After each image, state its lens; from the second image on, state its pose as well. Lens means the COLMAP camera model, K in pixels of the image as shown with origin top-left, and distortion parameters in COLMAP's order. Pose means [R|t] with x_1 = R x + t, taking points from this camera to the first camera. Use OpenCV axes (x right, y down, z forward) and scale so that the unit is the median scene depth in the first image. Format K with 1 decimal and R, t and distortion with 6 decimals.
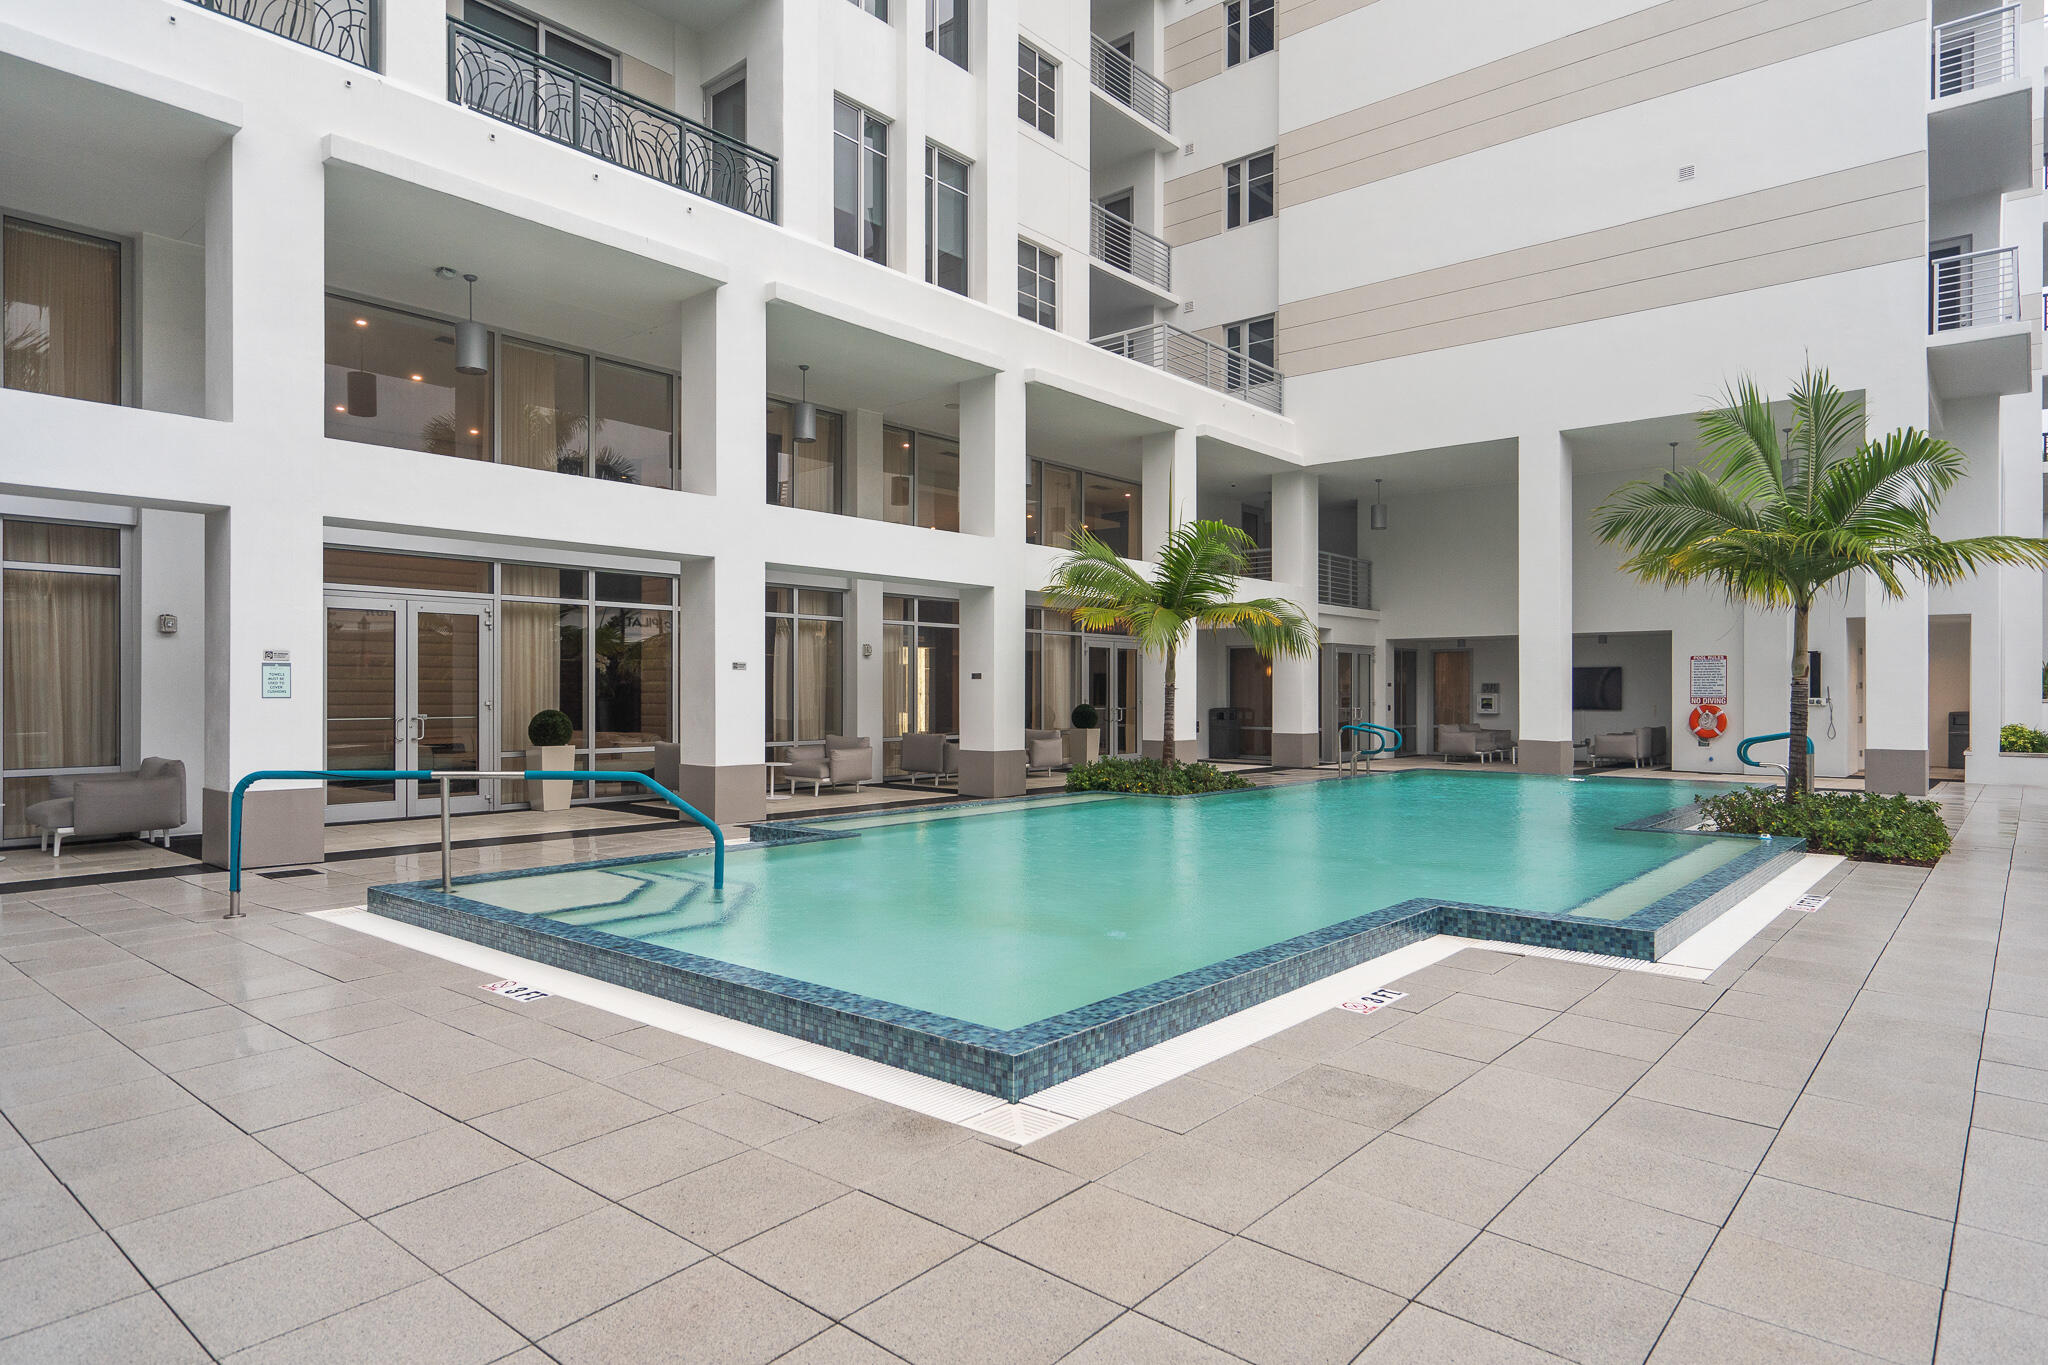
lens RADIAL K [[1183.6, 0, 1023.1], [0, 1183.6, 691.2], [0, 0, 1]] dist [0.004772, 0.000434]
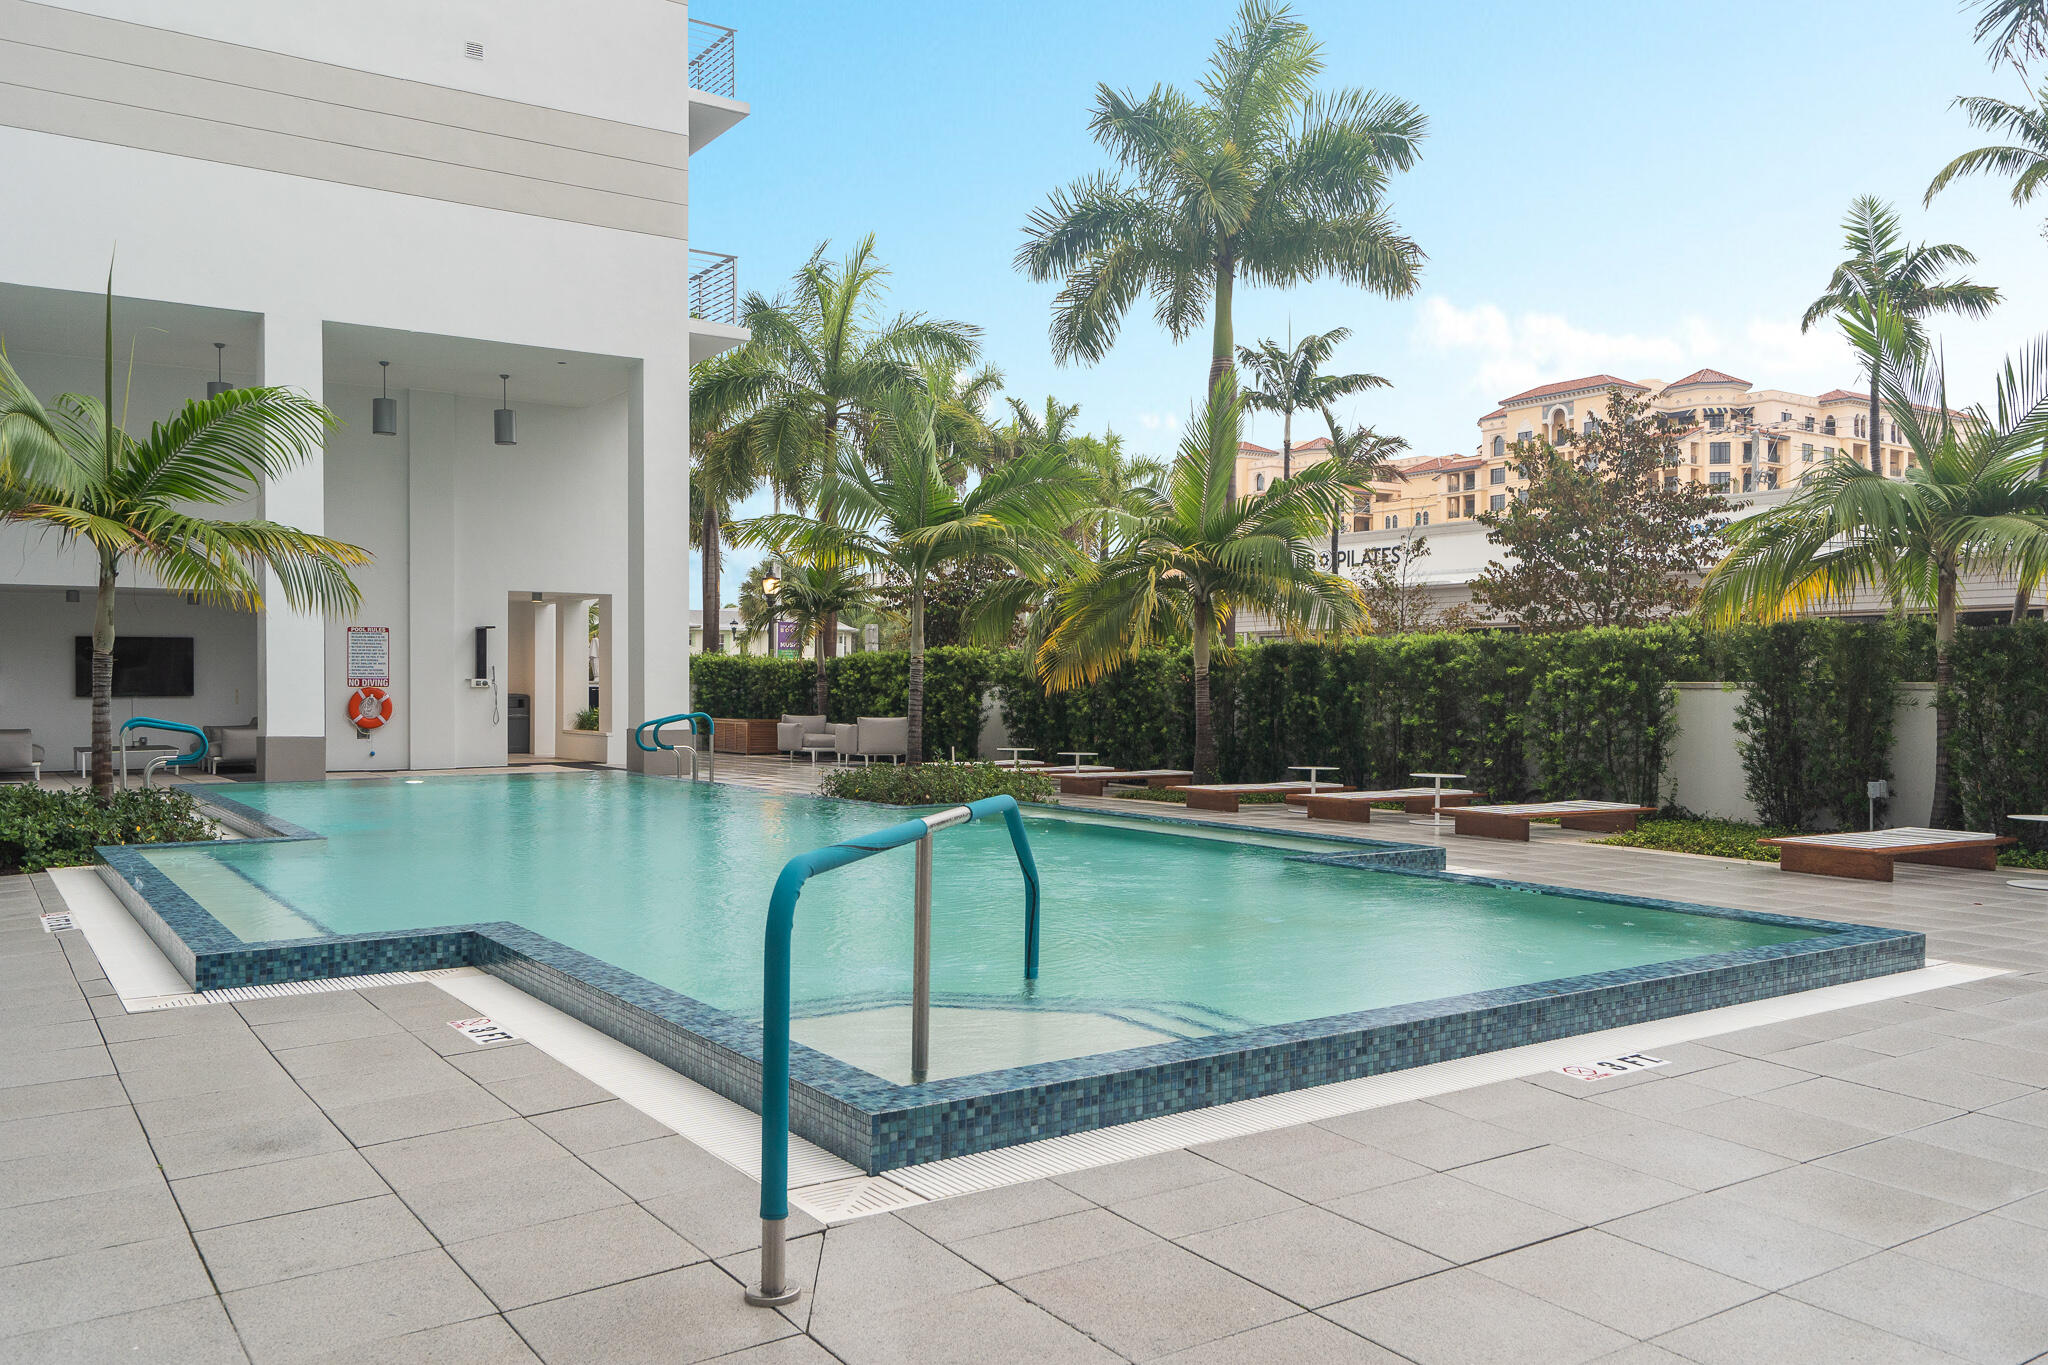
lens RADIAL K [[1606.1, 0, 1023.2], [0, 1606.1, 680.9], [0, 0, 1]] dist [0.009908, 0.002514]
pose [[0.266689, 0.000392, 0.963782, -0.406320], [-0.002461, 0.999997, 0.000275, 0.006141], [-0.963779, -0.002445, 0.266689, 0.303204]]
